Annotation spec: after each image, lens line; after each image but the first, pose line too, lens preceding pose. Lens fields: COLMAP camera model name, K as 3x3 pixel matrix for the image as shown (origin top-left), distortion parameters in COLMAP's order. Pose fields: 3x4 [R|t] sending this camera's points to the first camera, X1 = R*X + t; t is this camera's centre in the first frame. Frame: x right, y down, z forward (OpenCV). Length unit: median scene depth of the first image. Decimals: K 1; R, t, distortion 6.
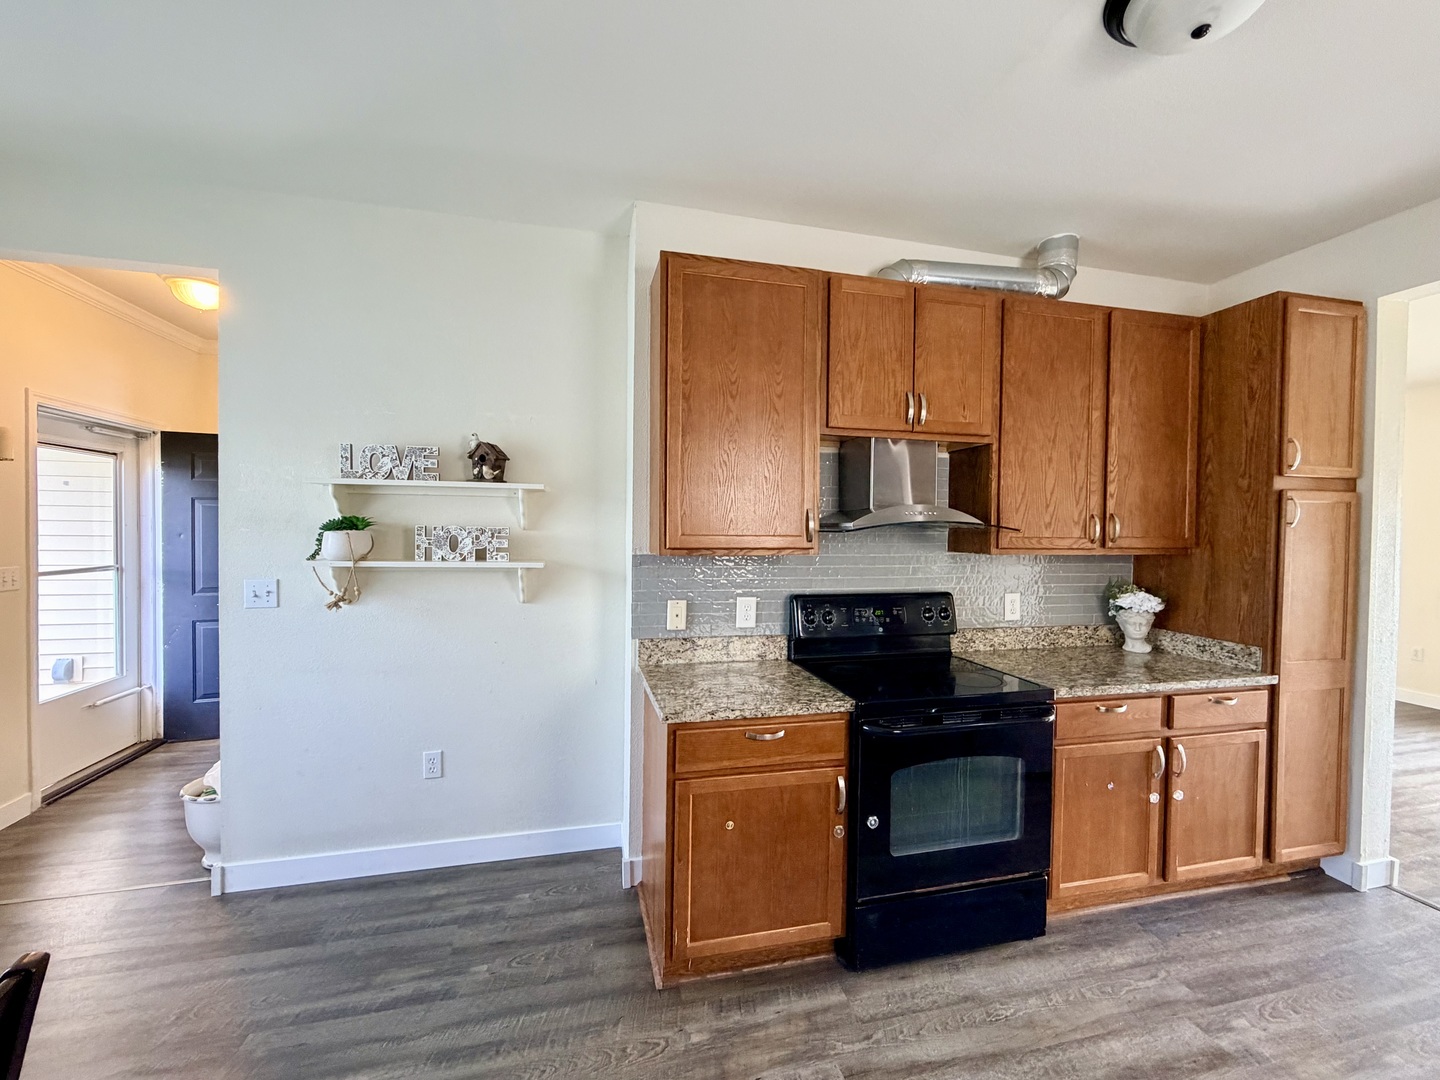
lens RADIAL K [[572.9, 0, 719.2], [0, 572.9, 541.8], [0, 0, 1]] dist [0.000146, -0.000305]
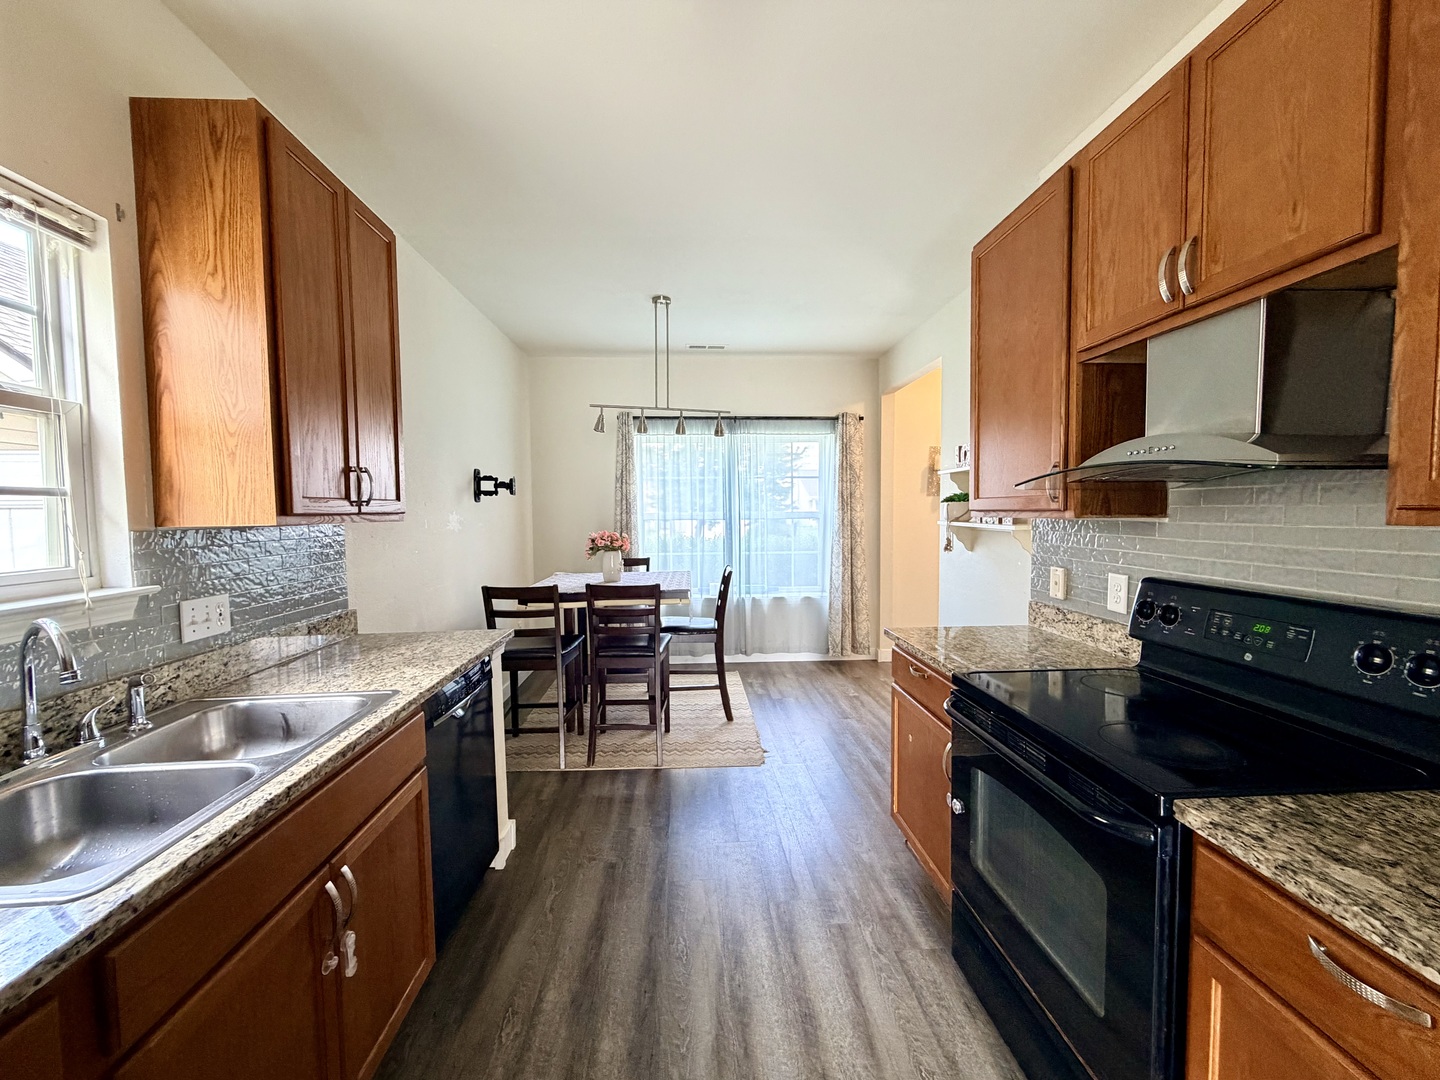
lens RADIAL K [[572.9, 0, 716.4], [0, 572.9, 537.2], [0, 0, 1]] dist [0.000146, -0.000305]
pose [[-0.178863, 0.035850, -0.983221, 0.981010], [-0.015318, 0.999113, 0.039216, 0.023512], [0.983755, 0.022075, -0.178155, 0.622572]]
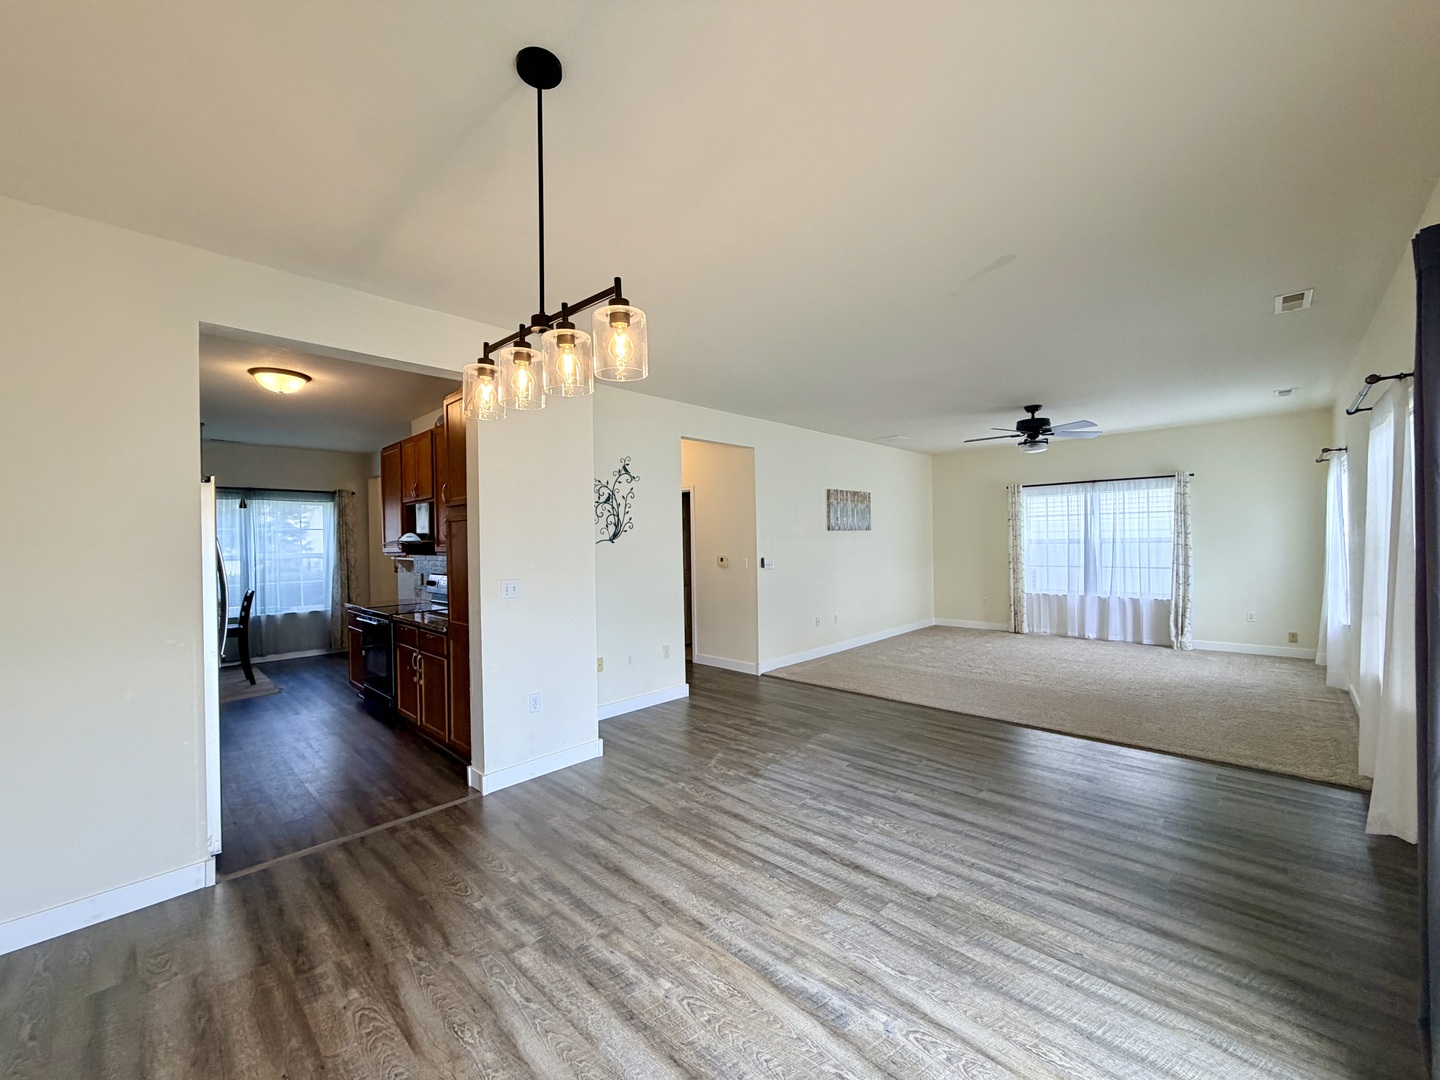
lens RADIAL K [[572.9, 0, 713.5], [0, 572.9, 539.8], [0, 0, 1]] dist [0.000146, -0.000305]
pose [[0.524179, -0.021663, -0.851333, 2.791278], [0.010066, 0.999764, -0.019242, 0.014469], [0.851549, 0.001516, 0.524273, 0.808467]]
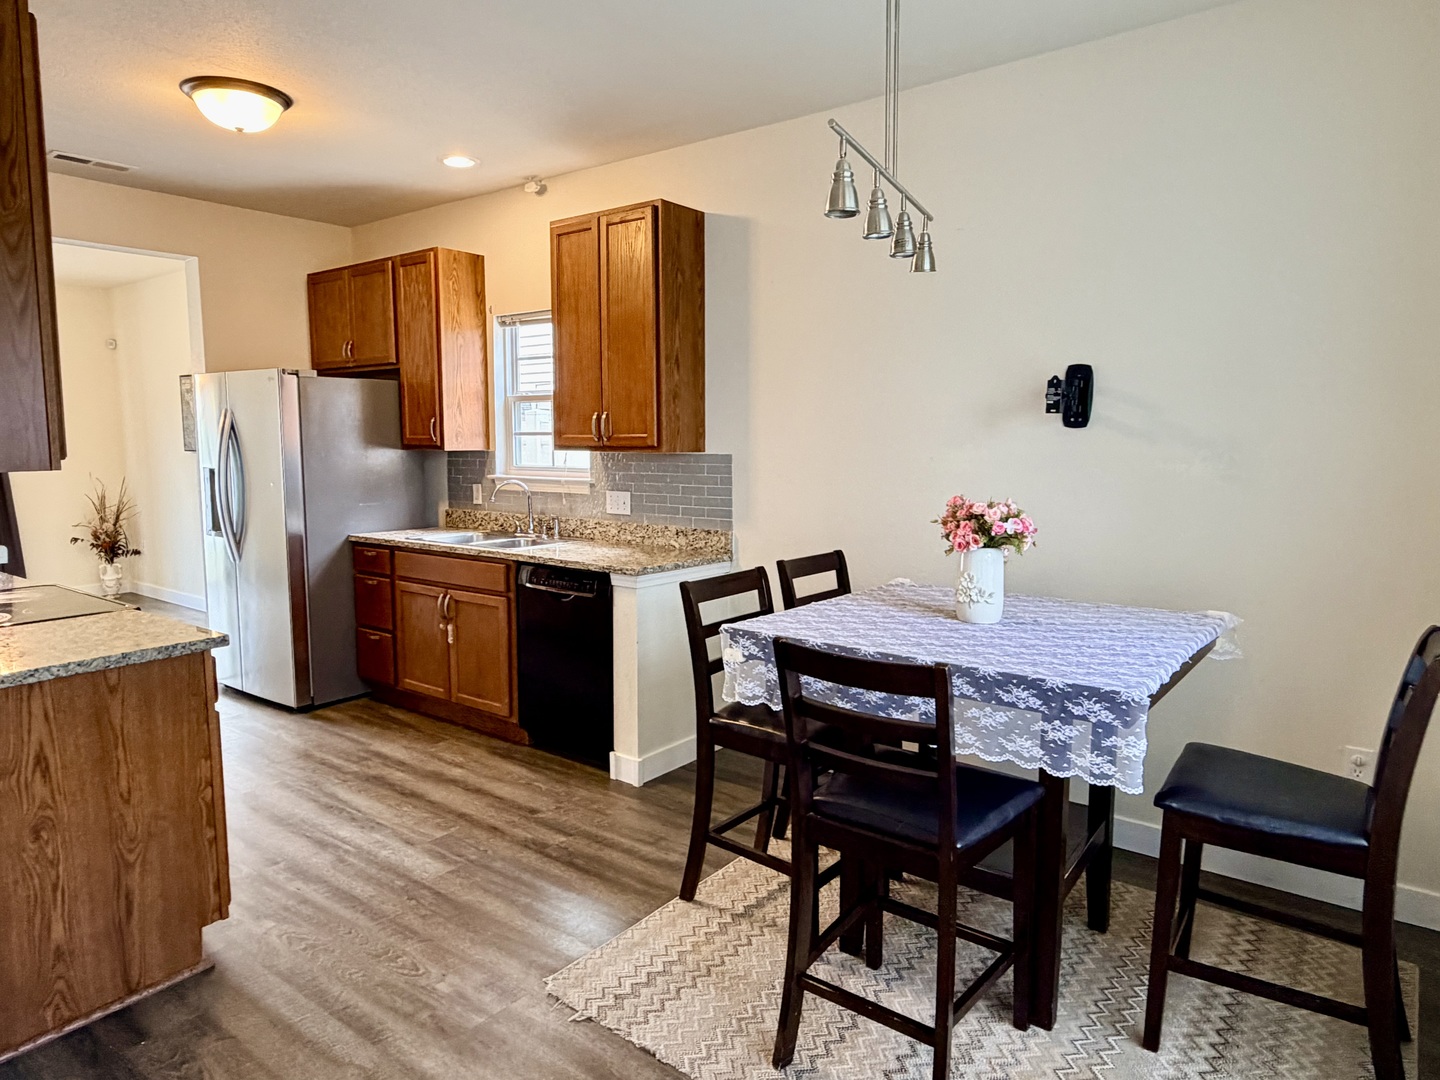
lens RADIAL K [[900.0, 0, 710.2], [0, 900.0, 532.5], [0, 0, 1]] dist [0.014245, -0.008065]
pose [[-0.624541, -0.093355, 0.775393, -1.239699], [0.012251, 0.991537, 0.129245, -0.027214], [-0.780896, 0.090218, -0.618112, 0.942717]]
